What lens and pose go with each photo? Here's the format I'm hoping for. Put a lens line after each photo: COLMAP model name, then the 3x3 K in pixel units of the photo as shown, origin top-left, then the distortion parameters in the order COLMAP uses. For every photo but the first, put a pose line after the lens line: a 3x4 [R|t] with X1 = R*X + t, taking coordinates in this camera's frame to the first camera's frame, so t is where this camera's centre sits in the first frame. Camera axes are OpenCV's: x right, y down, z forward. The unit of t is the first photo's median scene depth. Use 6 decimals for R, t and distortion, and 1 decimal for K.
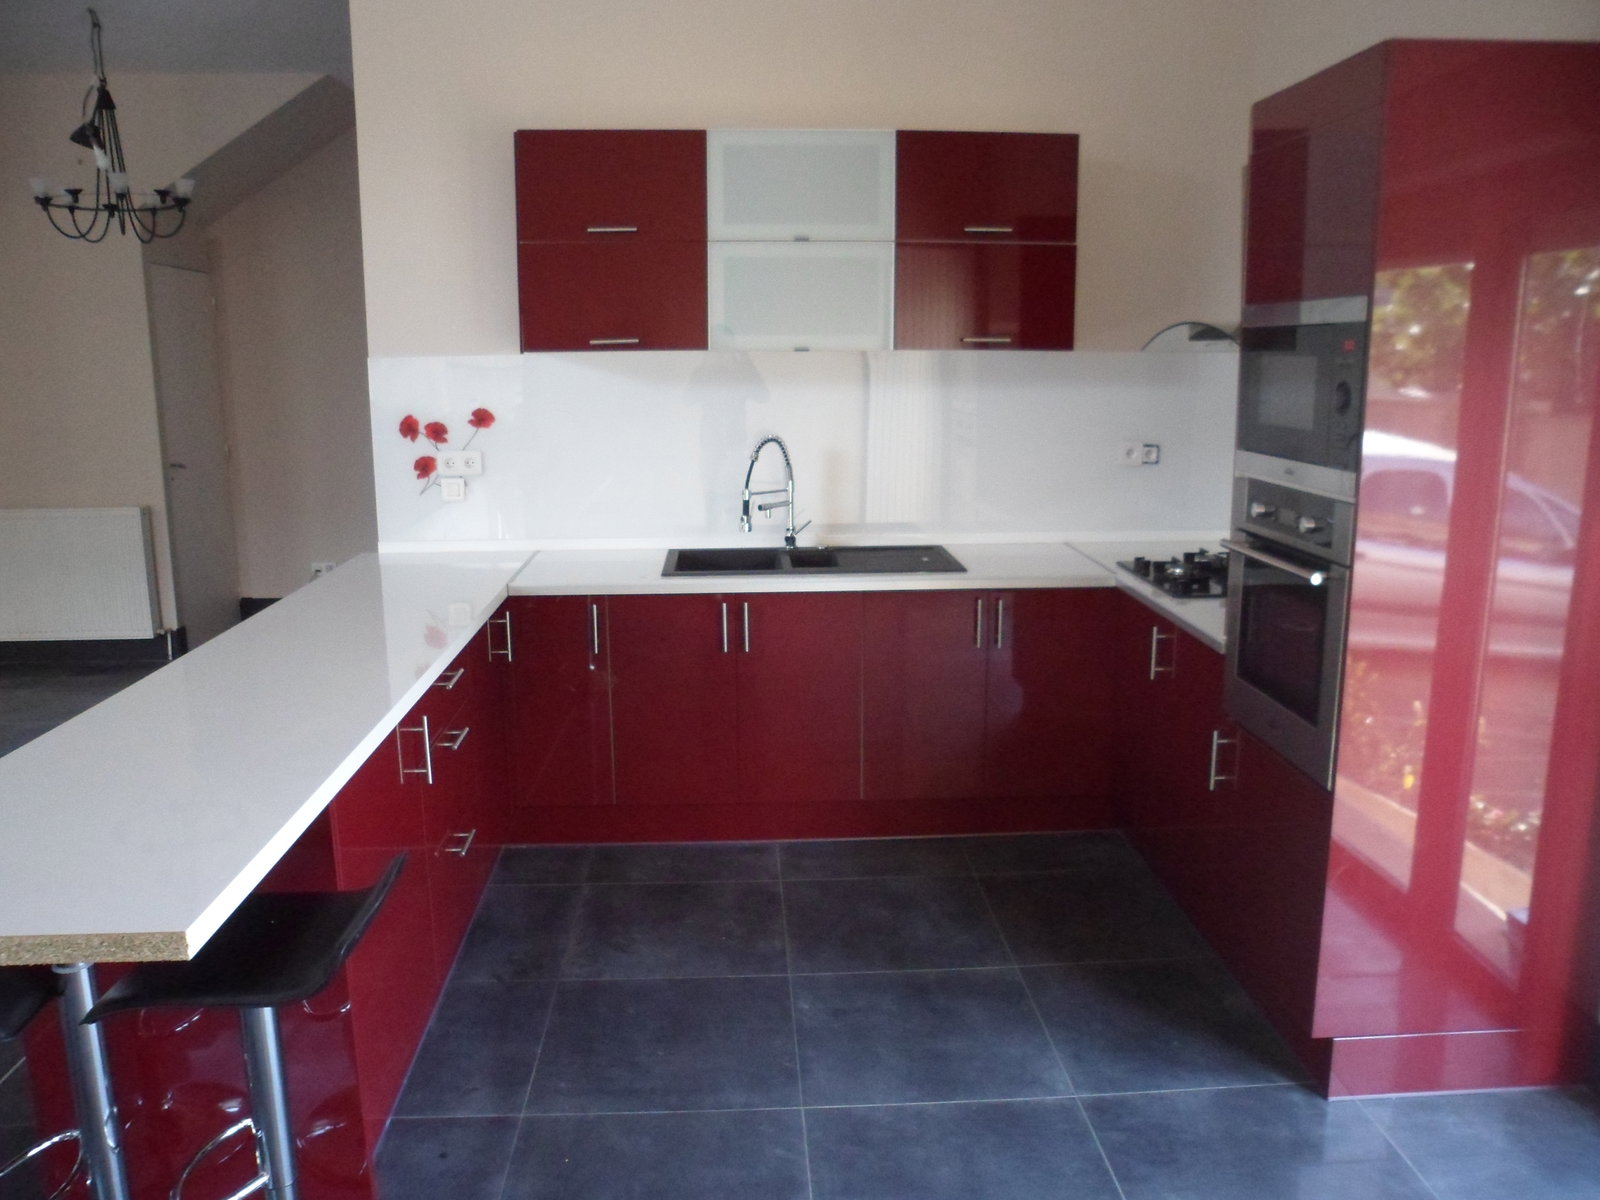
lens RADIAL K [[1255.6, 0, 800.0], [0, 1255.6, 600.0], [0, 0, 1]] dist [-0.138977, 0.123501]
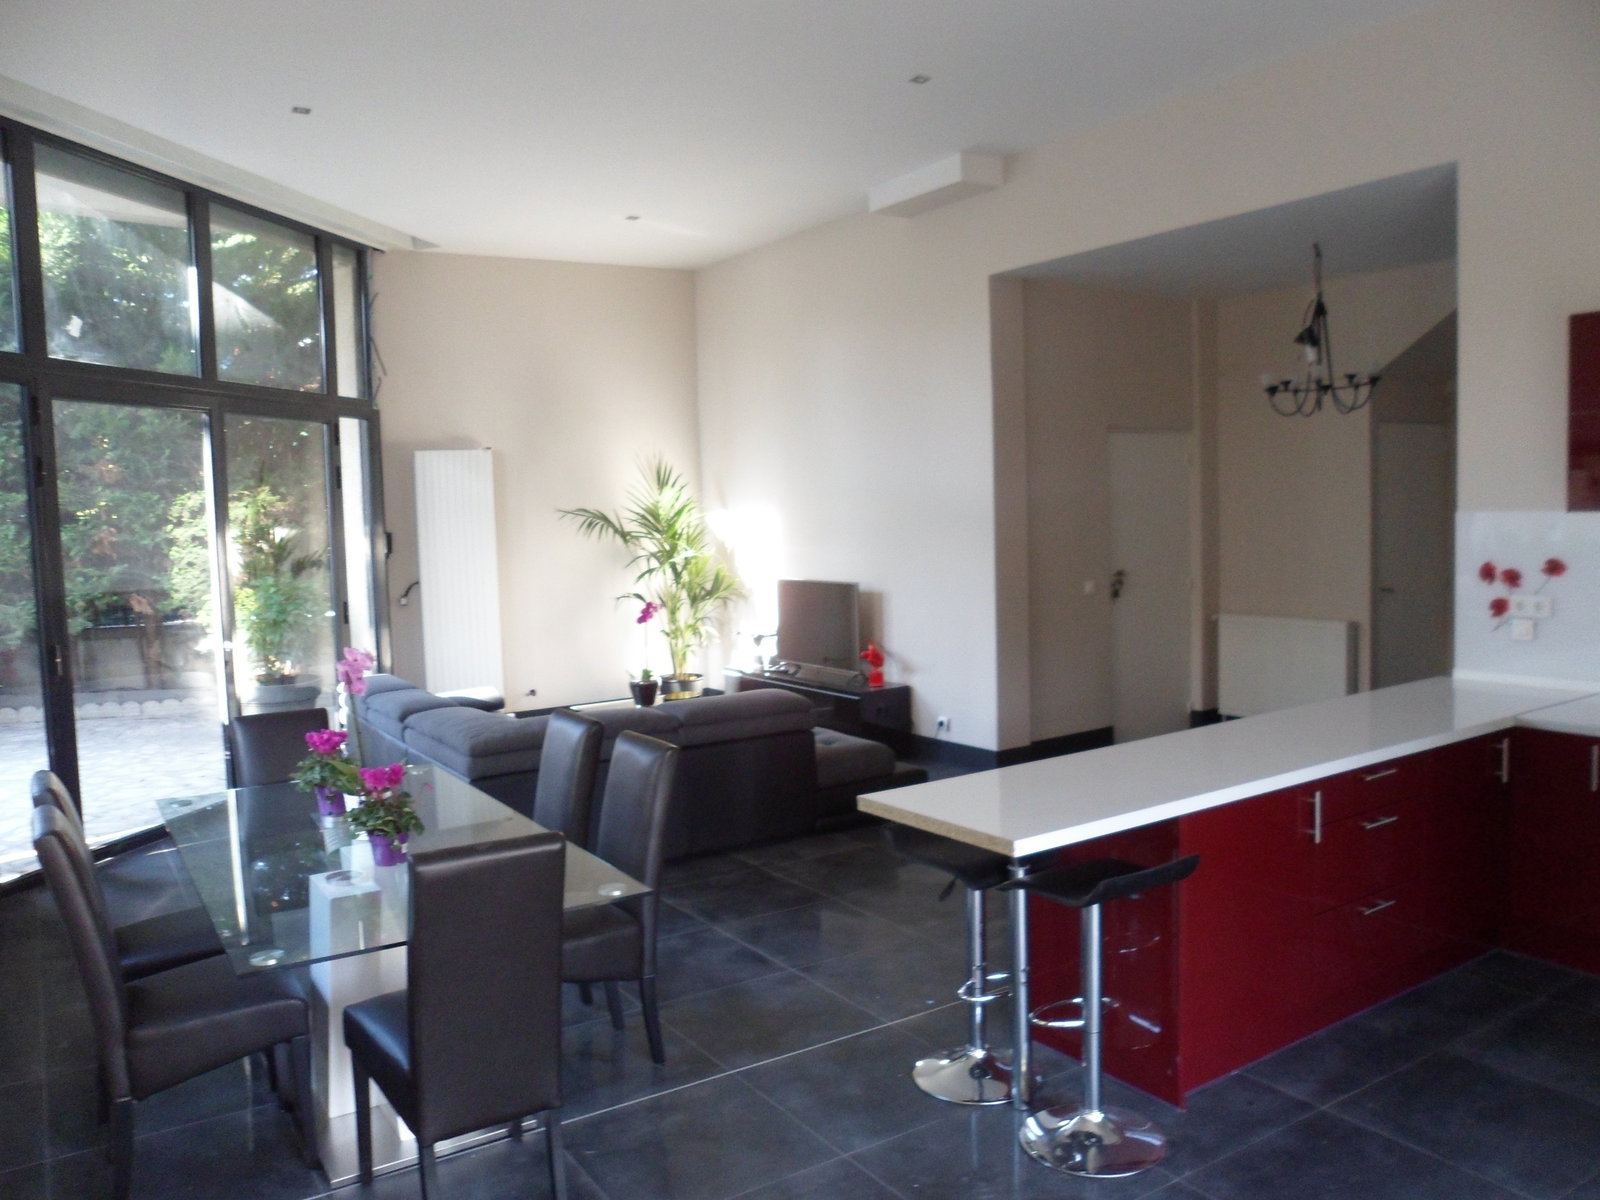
lens RADIAL K [[1255.6, 0, 800.0], [0, 1255.6, 600.0], [0, 0, 1]] dist [-0.138977, 0.123501]
pose [[0.494499, 0.057832, -0.867252, 0.348412], [-0.137365, 0.990444, -0.012277, -0.012128], [0.858255, 0.125201, 0.497718, -0.109494]]
